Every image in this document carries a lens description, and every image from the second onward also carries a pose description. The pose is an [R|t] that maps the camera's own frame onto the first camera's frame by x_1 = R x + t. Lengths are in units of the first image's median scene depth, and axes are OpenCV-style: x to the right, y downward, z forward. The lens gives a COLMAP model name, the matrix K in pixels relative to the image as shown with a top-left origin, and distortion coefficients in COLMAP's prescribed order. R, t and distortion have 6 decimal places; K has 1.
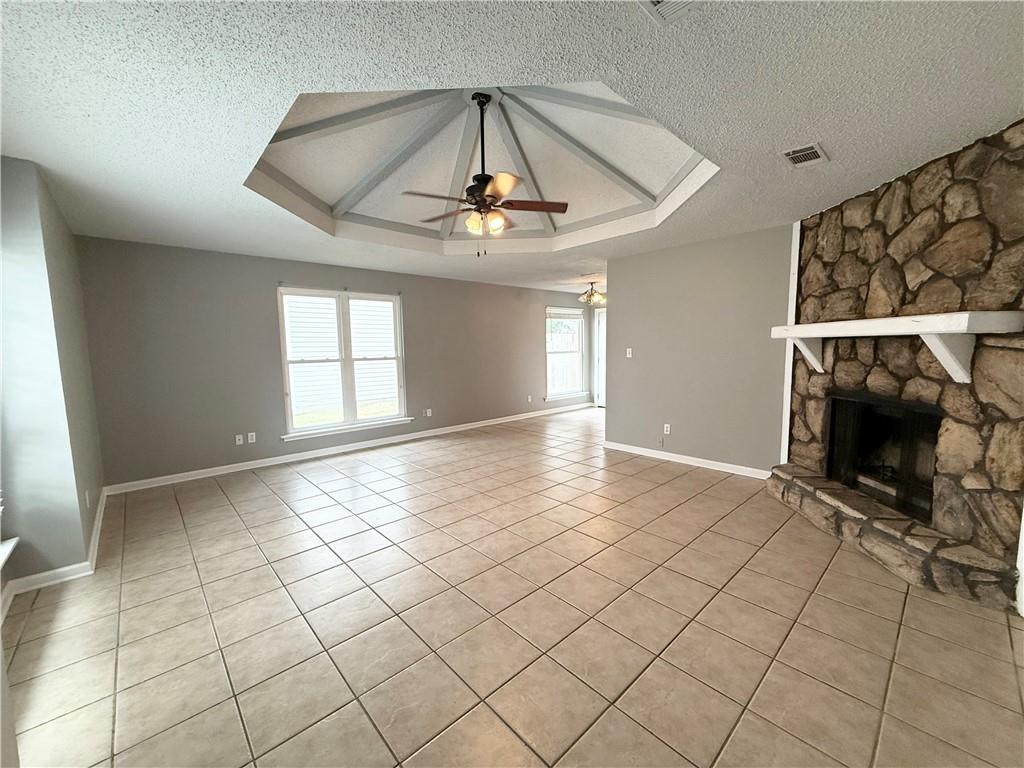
lens RADIAL K [[409.7, 0, 510.9], [0, 409.7, 385.6], [0, 0, 1]] dist [0.003335, -0.000413]
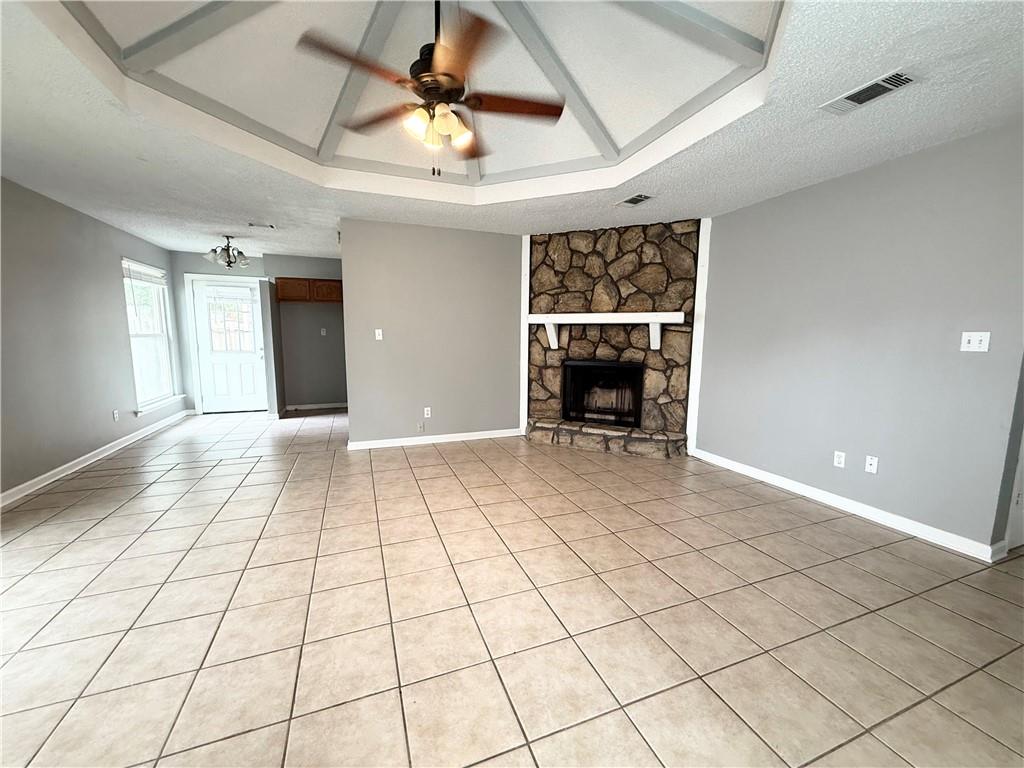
lens RADIAL K [[409.7, 0, 509.1], [0, 409.7, 386.1], [0, 0, 1]] dist [0.003335, -0.000413]
pose [[0.367544, -0.097227, 0.924910, -0.757570], [0.076847, 0.994294, 0.073983, -0.024656], [-0.926826, 0.043885, 0.372918, 0.752684]]
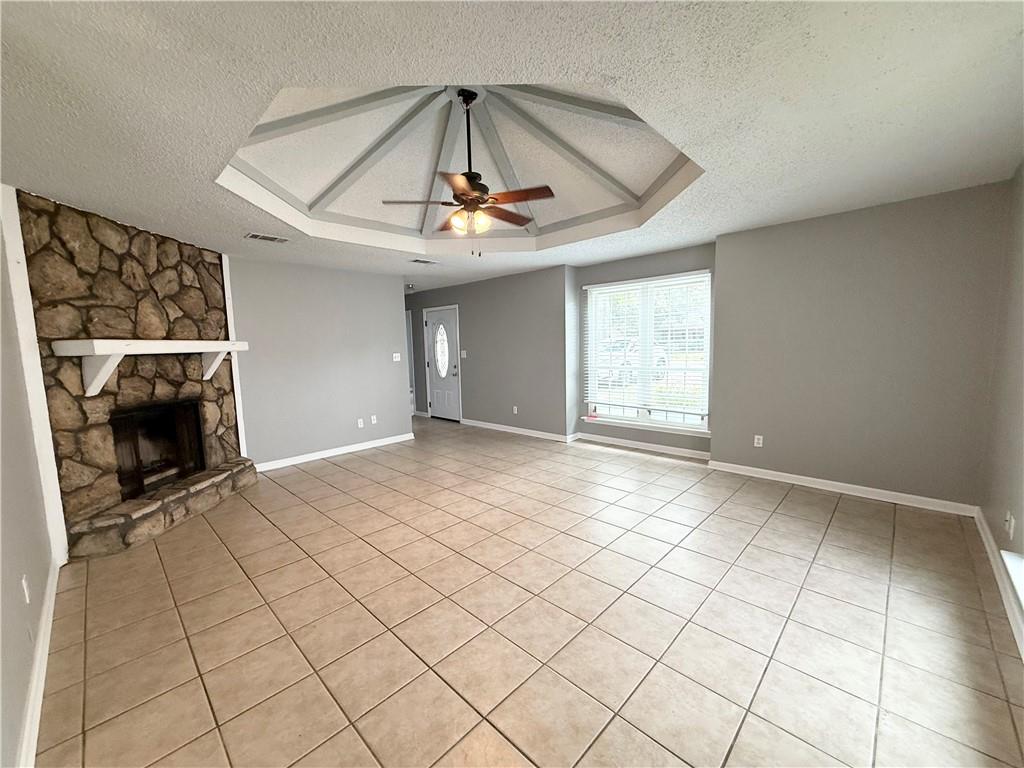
lens RADIAL K [[409.7, 0, 512.3], [0, 409.7, 385.1], [0, 0, 1]] dist [0.003335, -0.000413]
pose [[-0.997150, 0.049428, -0.057001, -0.095924], [0.037199, 0.979389, 0.198529, -0.233733], [0.065639, 0.195843, -0.978436, 2.298518]]
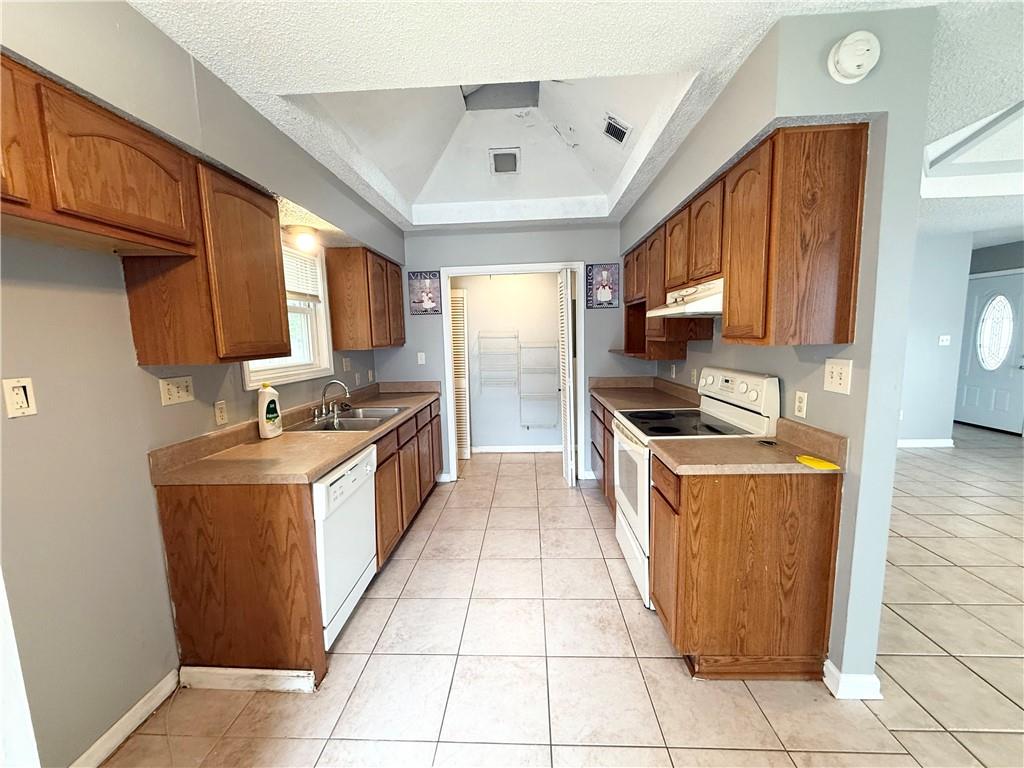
lens RADIAL K [[409.7, 0, 510.8], [0, 409.7, 384.9], [0, 0, 1]] dist [0.003335, -0.000413]
pose [[-0.704545, -0.051169, 0.707812, 0.412218], [0.104158, 0.979140, 0.174461, -0.271241], [-0.701974, 0.196640, -0.684518, 2.552796]]
